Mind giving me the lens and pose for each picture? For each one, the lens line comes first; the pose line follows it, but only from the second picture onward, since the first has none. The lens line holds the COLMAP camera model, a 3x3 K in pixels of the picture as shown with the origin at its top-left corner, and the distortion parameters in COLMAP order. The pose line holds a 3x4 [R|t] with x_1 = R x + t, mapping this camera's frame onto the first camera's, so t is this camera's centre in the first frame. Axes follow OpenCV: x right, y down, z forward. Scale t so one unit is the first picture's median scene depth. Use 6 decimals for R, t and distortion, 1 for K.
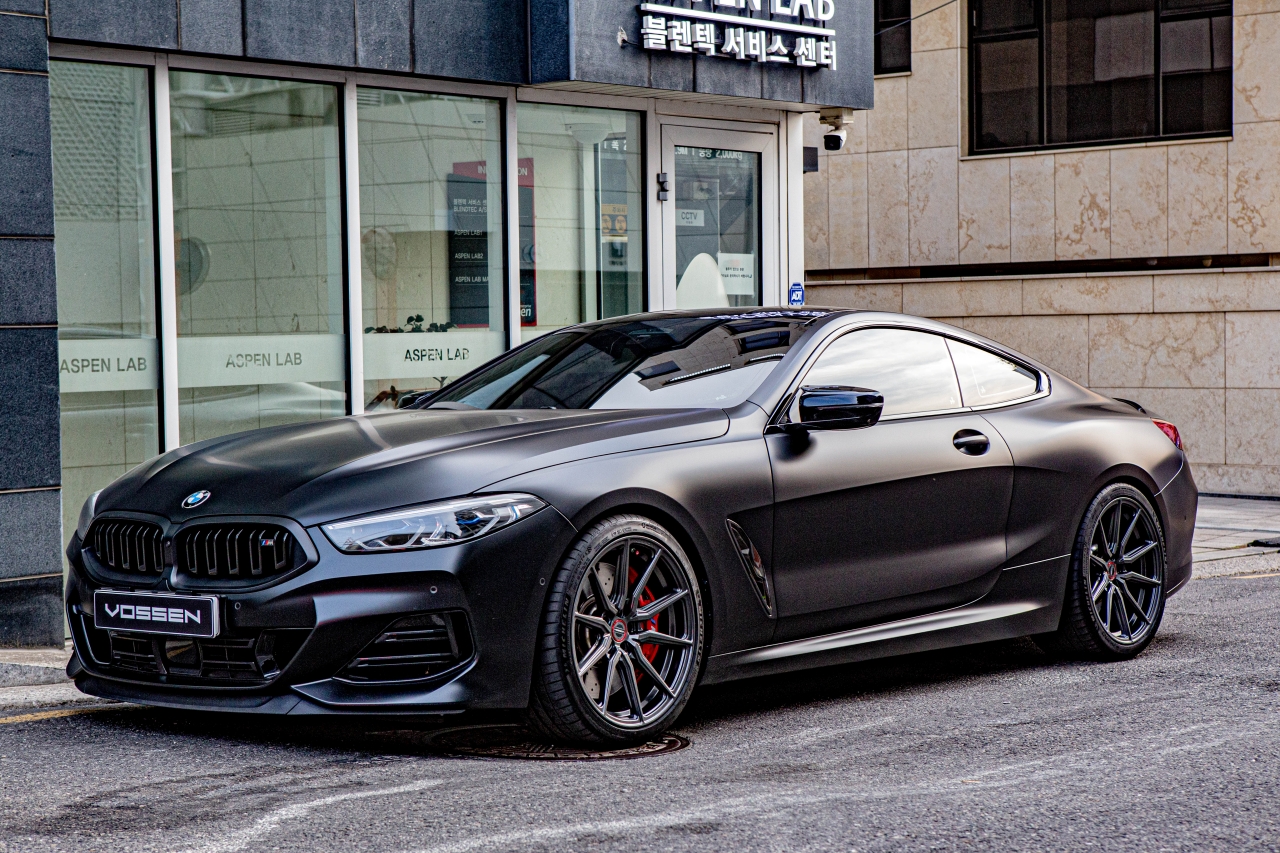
lens RADIAL K [[2324.5, 0, 660.9], [0, 2324.5, 423.3], [0, 0, 1]] dist [0.144767, 0.191785]
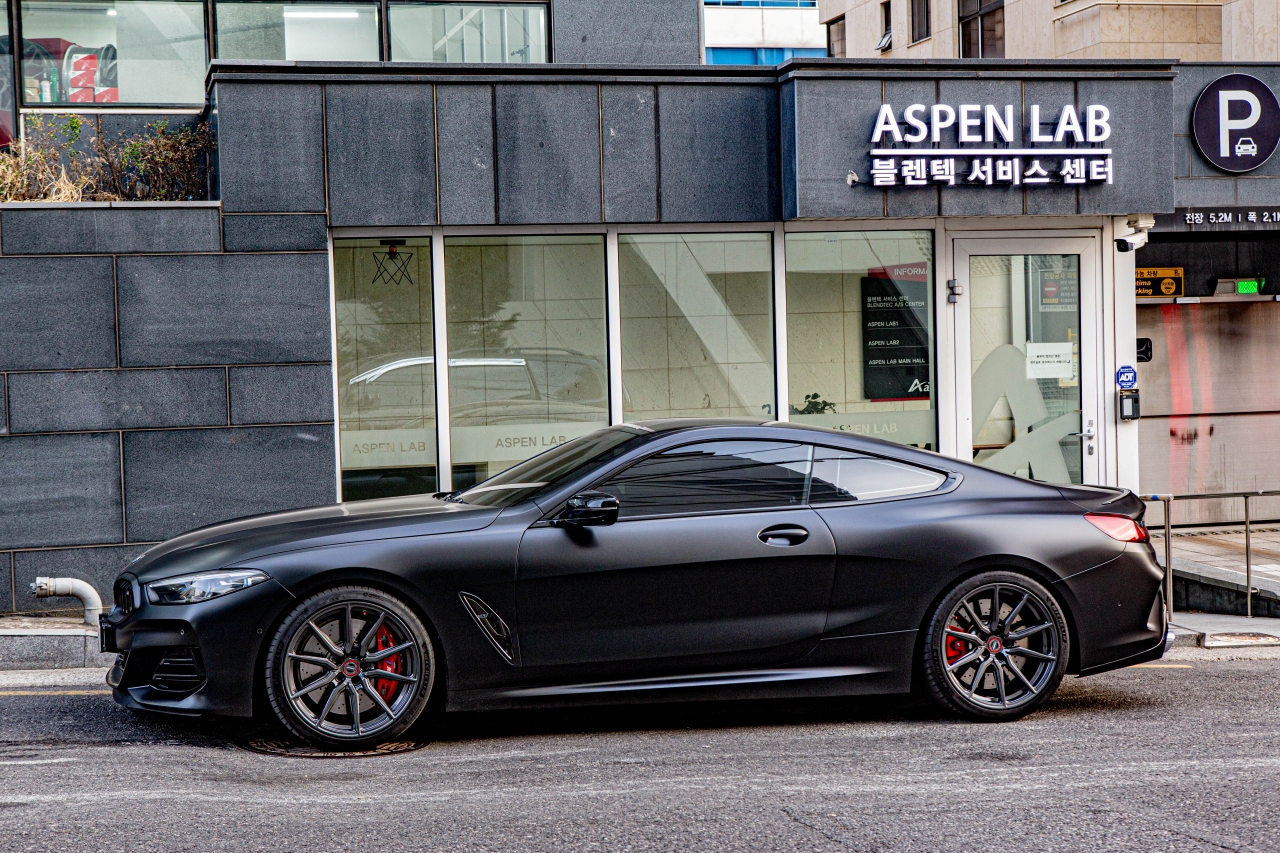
lens RADIAL K [[2058.8, 0, 640.0], [0, 2058.8, 426.5], [0, 0, 1]] dist [0.090848, -0.154282]
pose [[0.832748, 0.014441, -0.553463, 0.479341], [-0.012186, 0.999896, 0.007753, -0.040503], [0.553517, 0.000288, 0.832838, 0.031575]]
